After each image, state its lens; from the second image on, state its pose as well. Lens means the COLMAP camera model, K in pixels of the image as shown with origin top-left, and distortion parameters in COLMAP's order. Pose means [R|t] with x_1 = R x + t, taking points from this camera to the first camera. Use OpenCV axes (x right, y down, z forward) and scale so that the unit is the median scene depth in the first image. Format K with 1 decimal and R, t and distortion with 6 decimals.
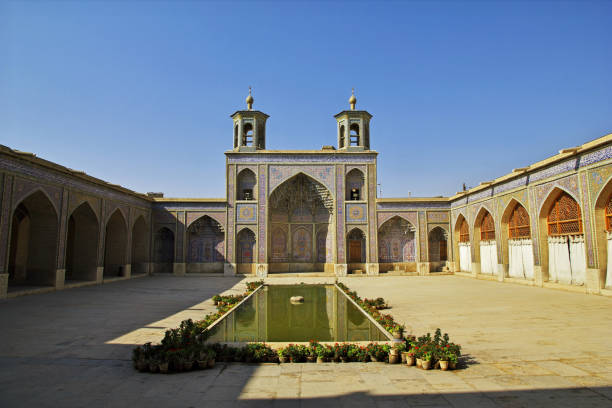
lens RADIAL K [[459.4, 0, 310.0], [0, 459.4, 206.2], [0, 0, 1]] dist [-0.022028, 0.022065]
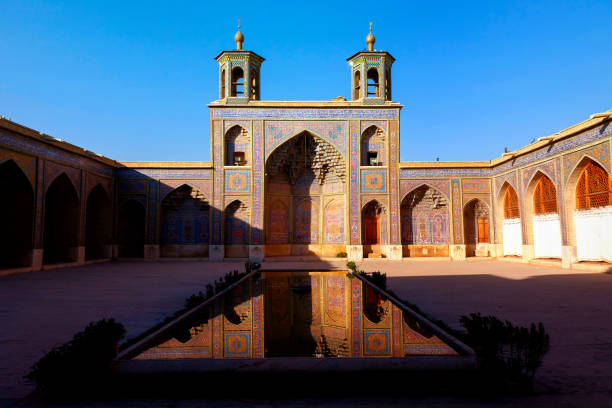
lens RADIAL K [[426.2, 0, 312.9], [0, 426.2, 203.3], [0, 0, 1]] dist [0.005433, -0.011440]
pose [[0.999981, -0.001522, 0.005984, -0.011412], [0.001273, 0.999146, 0.041300, 0.021629], [-0.006041, -0.041291, 0.999129, 0.258087]]
